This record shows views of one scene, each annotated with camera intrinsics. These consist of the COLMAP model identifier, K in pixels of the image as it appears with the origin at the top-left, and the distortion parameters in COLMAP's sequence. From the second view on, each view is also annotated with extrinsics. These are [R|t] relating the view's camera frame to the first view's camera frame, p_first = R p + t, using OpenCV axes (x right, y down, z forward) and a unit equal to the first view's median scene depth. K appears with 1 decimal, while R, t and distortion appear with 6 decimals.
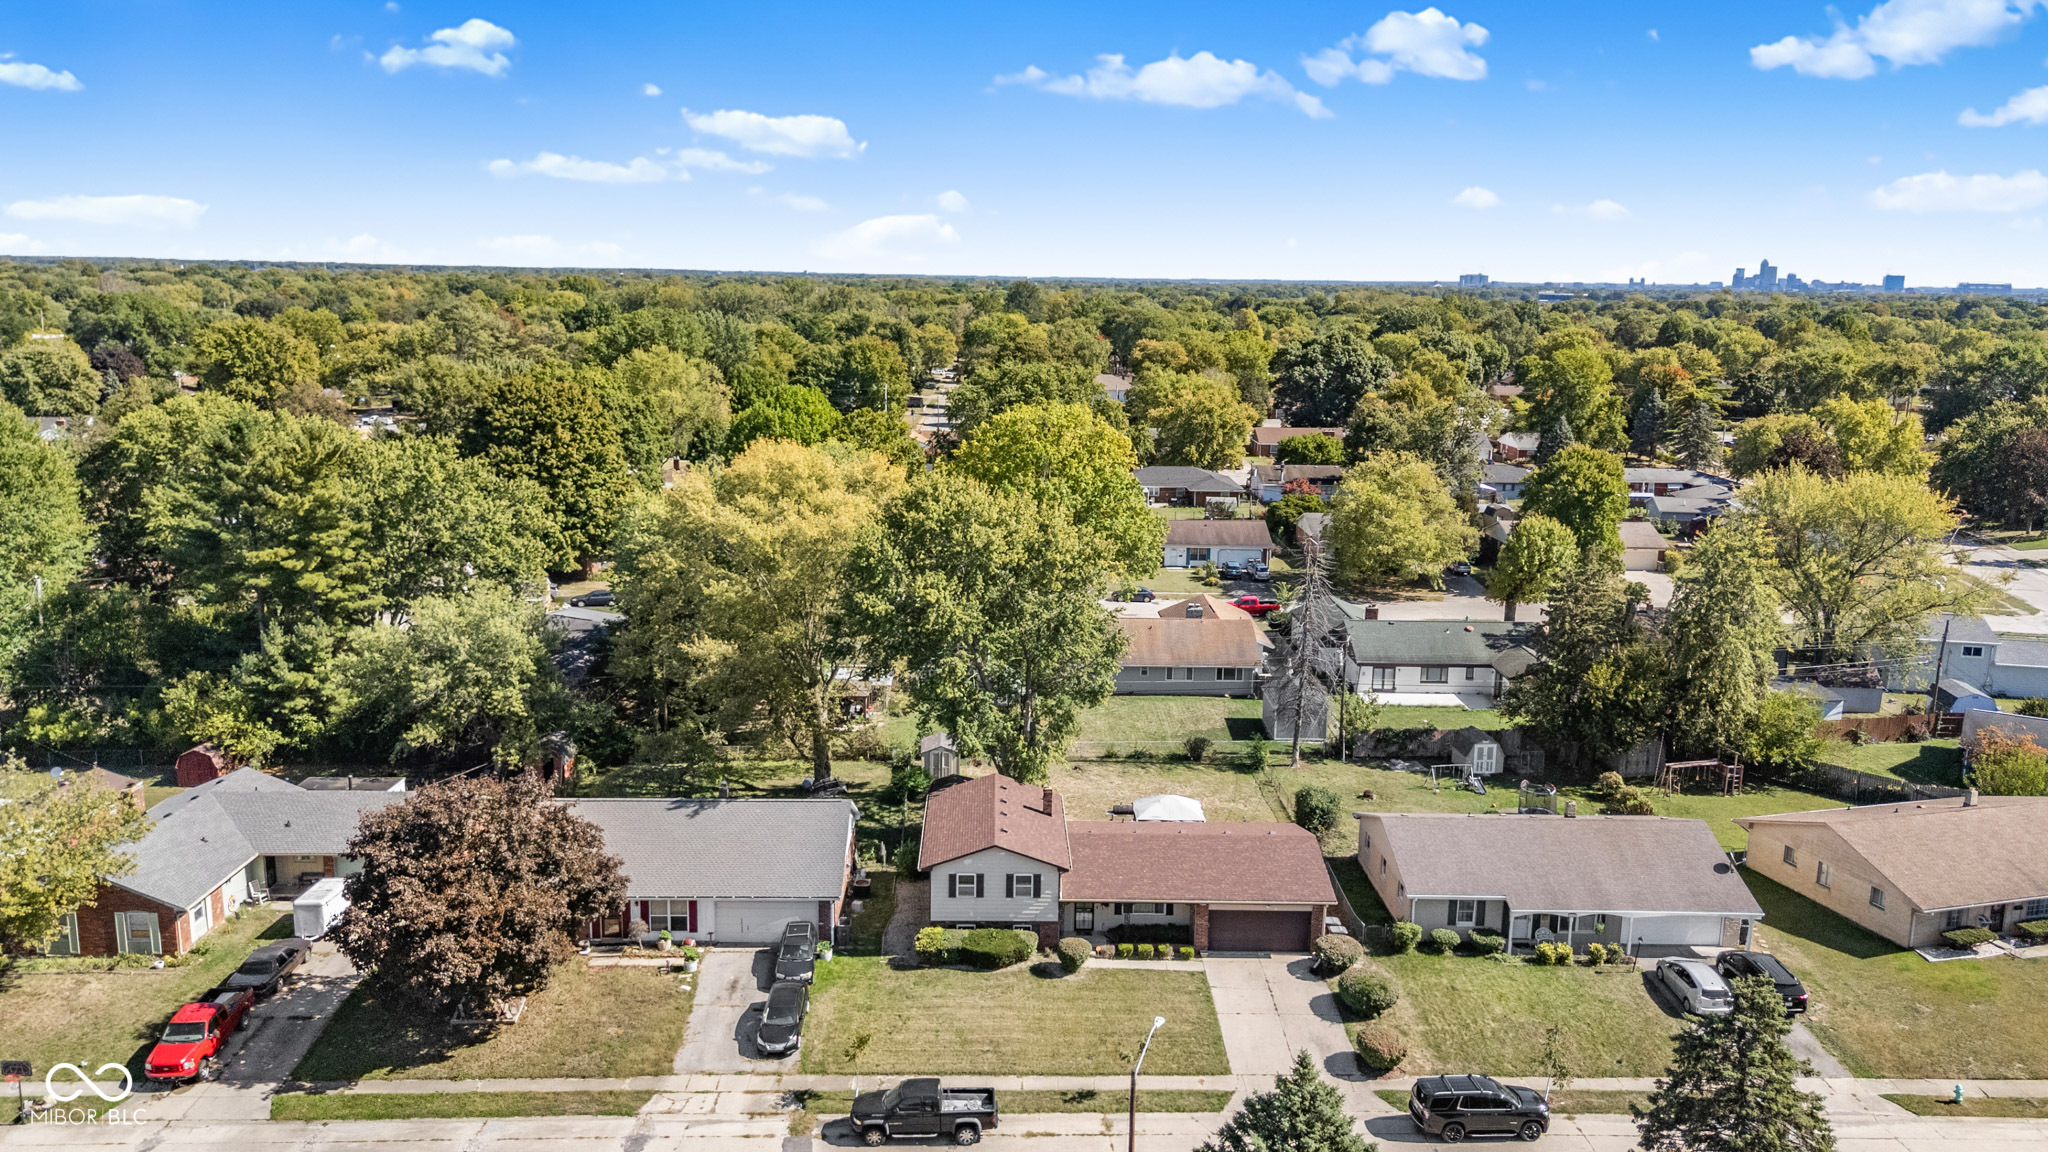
lens RADIAL K [[1504.6, 0, 1032.6], [0, 1504.6, 590.8], [0, 0, 1]] dist [0.063842, -0.055073]
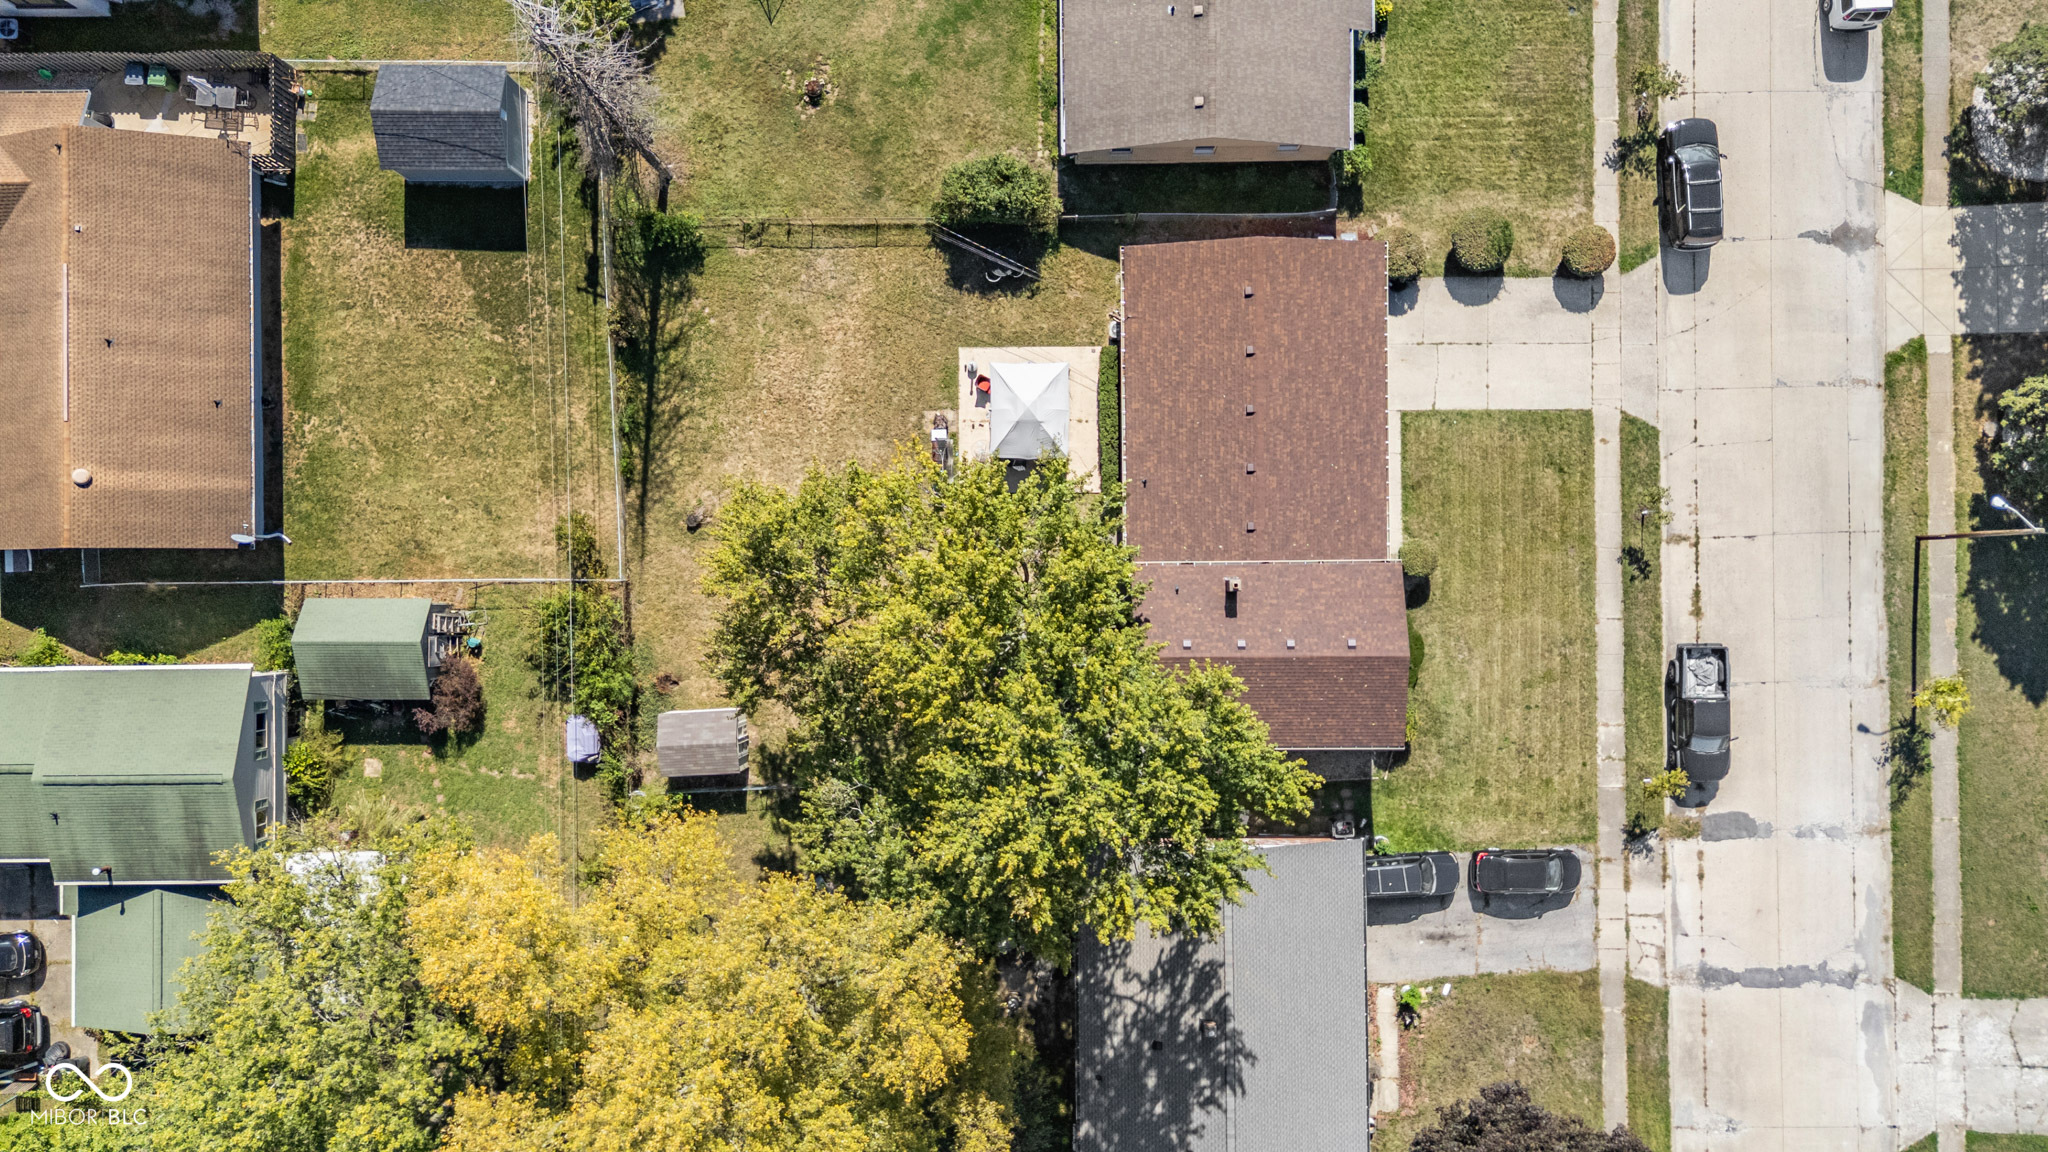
lens RADIAL K [[1504.6, 0, 1021.6], [0, 1504.6, 574.7], [0, 0, 1]] dist [0.063842, -0.055073]
pose [[0.014480, -0.999884, 0.004671, 0.008589], [0.229226, 0.007866, 0.973341, -0.524751], [-0.973265, -0.013023, 0.229314, 0.801948]]
